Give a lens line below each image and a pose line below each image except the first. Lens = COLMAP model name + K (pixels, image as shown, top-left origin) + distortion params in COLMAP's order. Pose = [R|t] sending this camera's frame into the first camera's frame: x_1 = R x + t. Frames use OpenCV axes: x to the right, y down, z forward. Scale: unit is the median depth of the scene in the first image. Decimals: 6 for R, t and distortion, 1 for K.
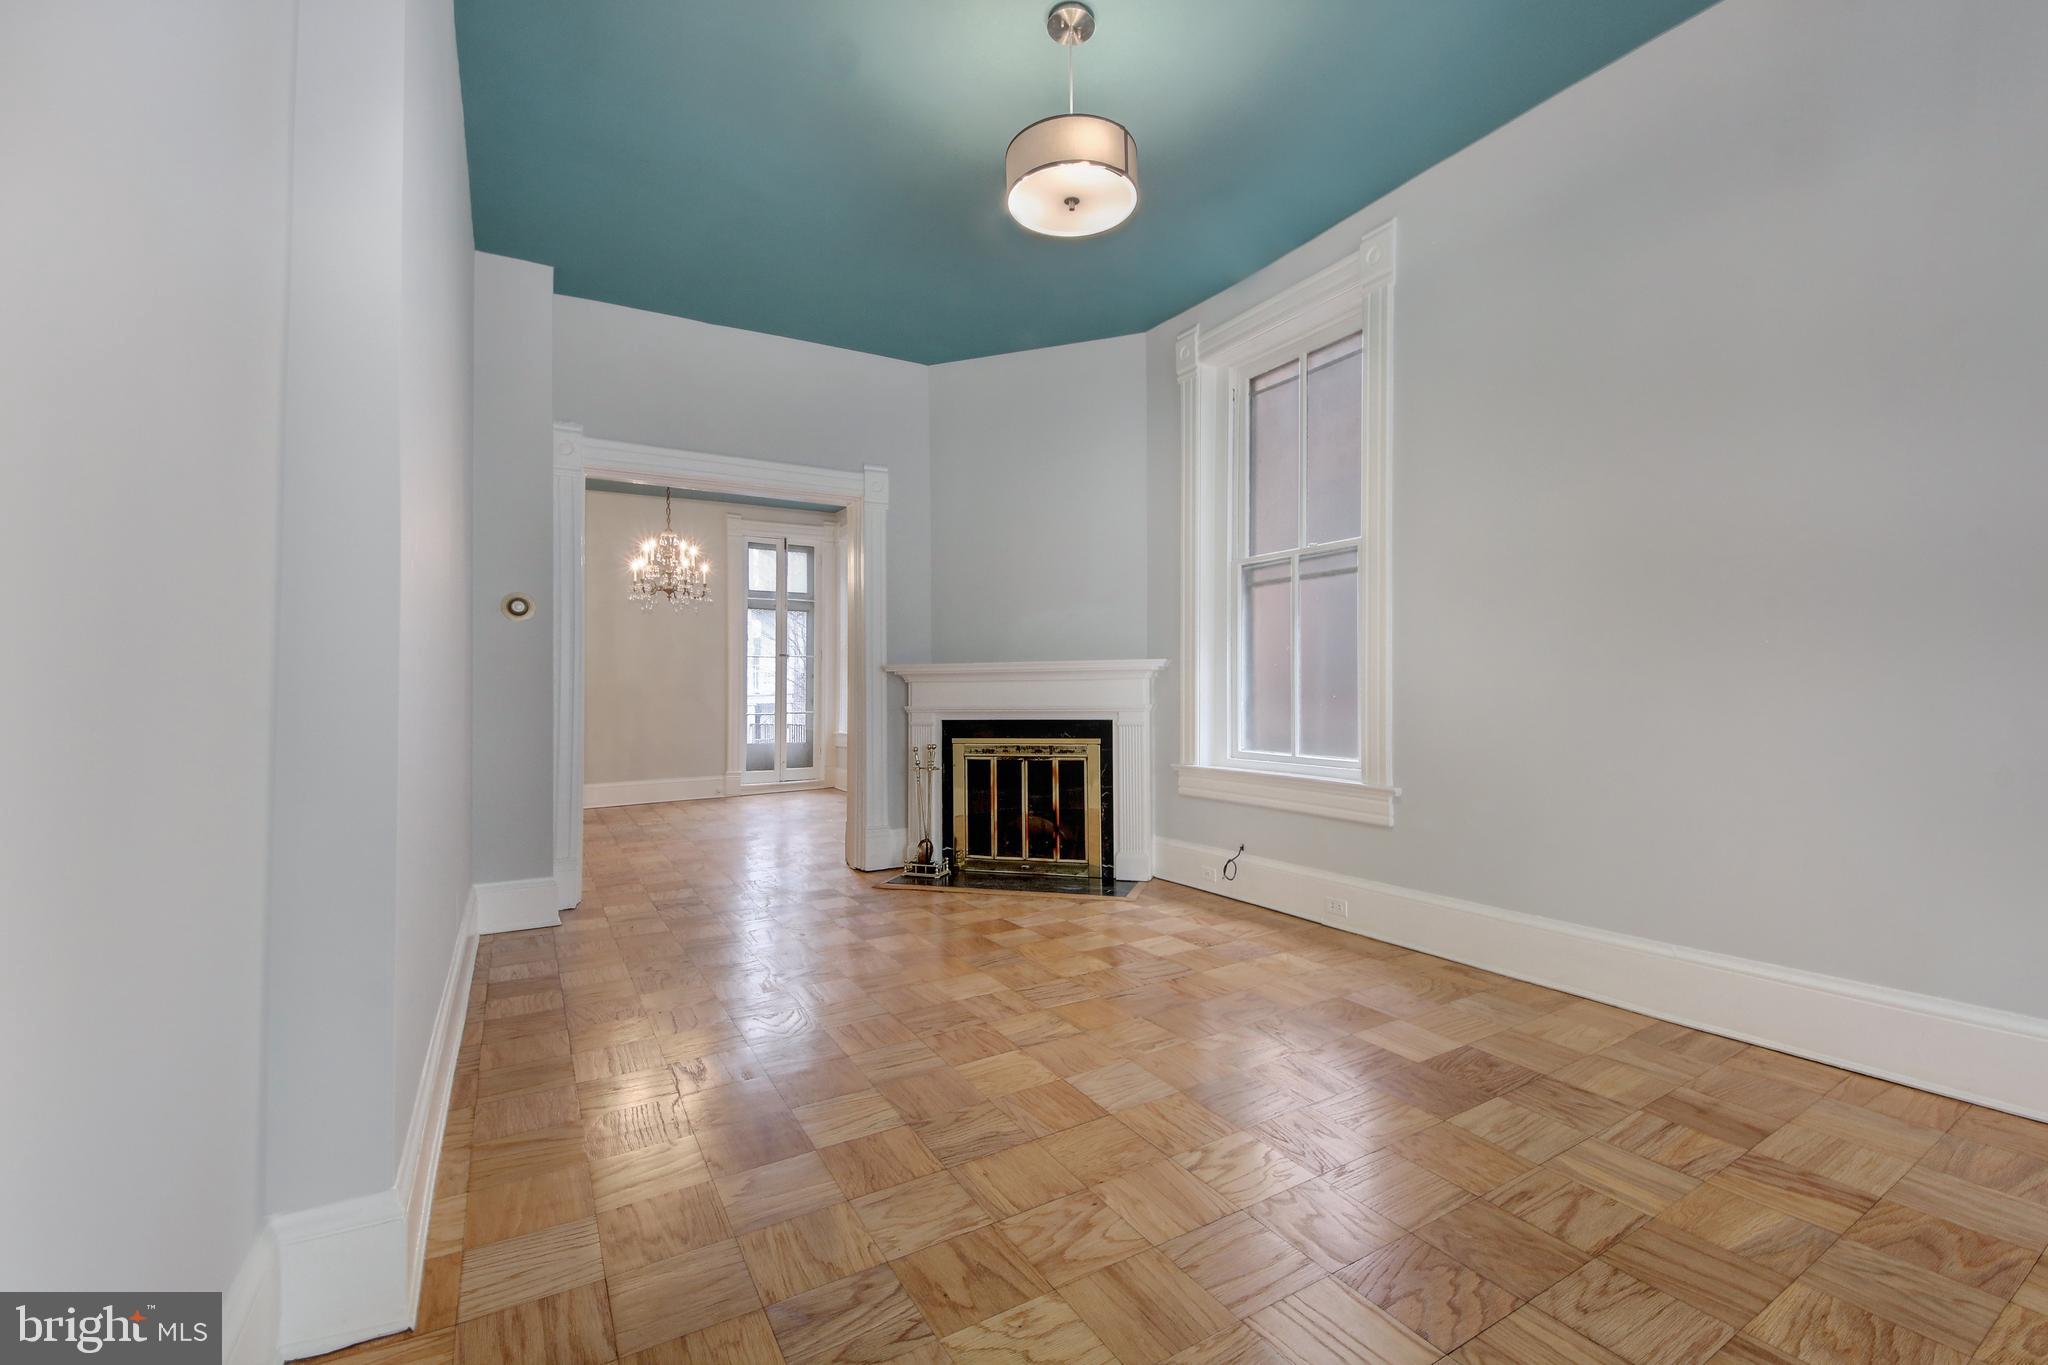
lens RADIAL K [[839.5, 0, 1025.8], [0, 839.5, 676.1], [0, 0, 1]] dist [0.005784, -0.001080]
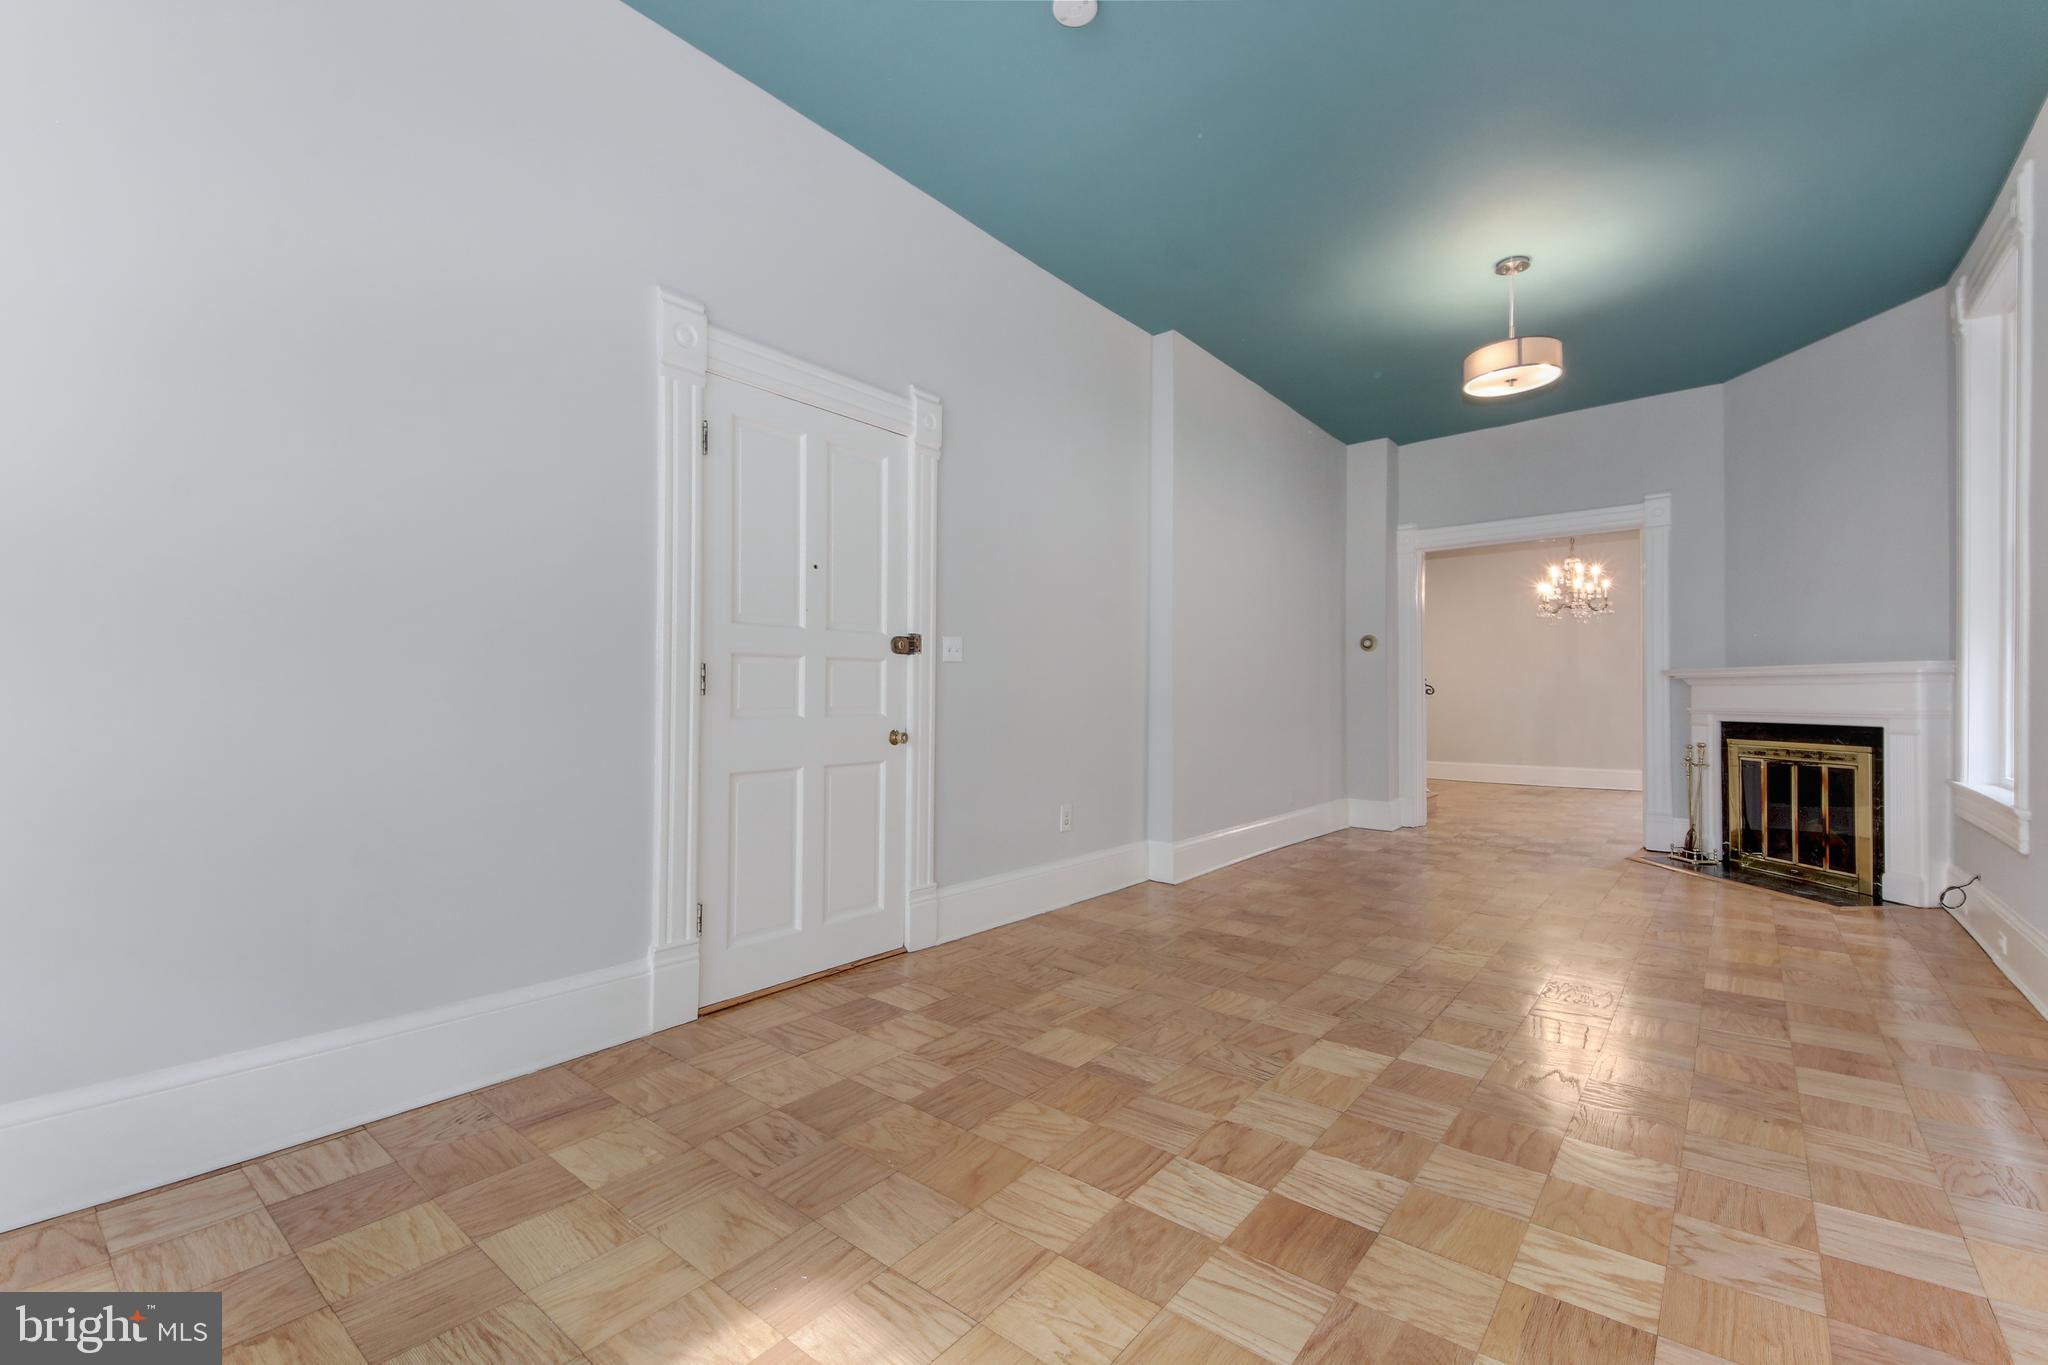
lens RADIAL K [[884.2, 0, 1019.1], [0, 884.2, 676.9], [0, 0, 1]] dist [0.001785, -0.000628]
pose [[0.323946, -0.007048, -0.946049, 0.695876], [0.014335, 0.999894, -0.002541, -0.014073], [0.945967, -0.012738, 0.324013, -0.207803]]
